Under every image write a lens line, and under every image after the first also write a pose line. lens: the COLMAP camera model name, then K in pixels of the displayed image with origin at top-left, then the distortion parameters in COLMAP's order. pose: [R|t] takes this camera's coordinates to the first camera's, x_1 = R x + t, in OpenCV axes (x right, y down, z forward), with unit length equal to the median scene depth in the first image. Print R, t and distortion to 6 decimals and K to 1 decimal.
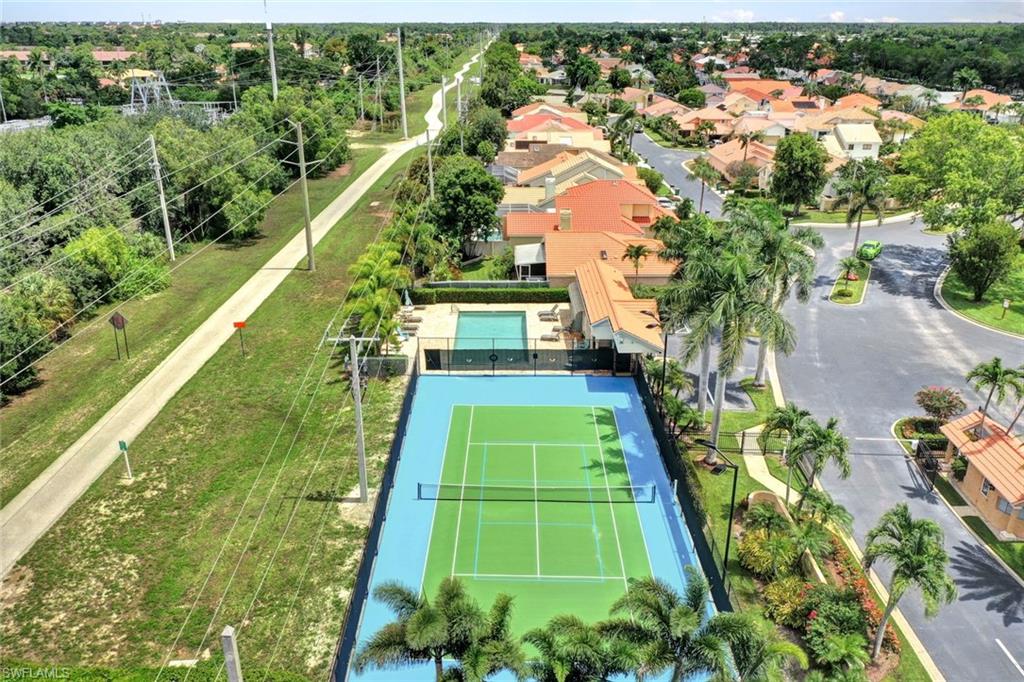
lens RADIAL K [[793.8, 0, 512.0], [0, 793.8, 341.0], [0, 0, 1]] dist [-0.005248, -0.000578]
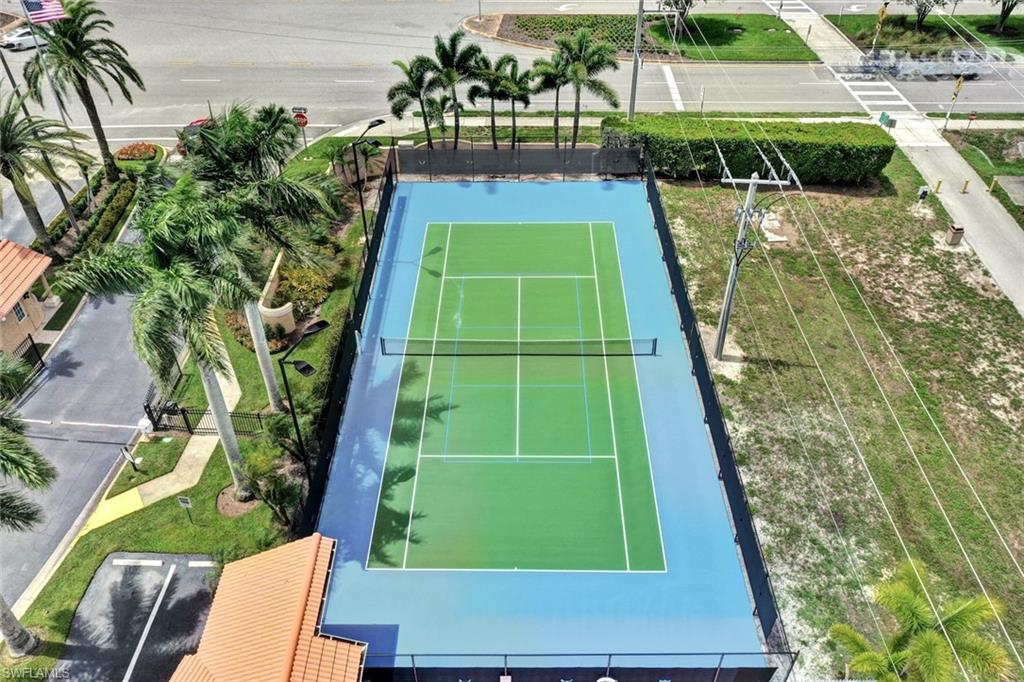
lens RADIAL K [[805.6, 0, 512.0], [0, 805.6, 341.0], [0, 0, 1]] dist [0.000753, -0.005373]
pose [[-0.999990, -0.004337, -0.001202, 0.026122], [-0.003096, 0.469183, 0.883096, -0.389941], [-0.003266, 0.883090, -0.469191, 0.939592]]
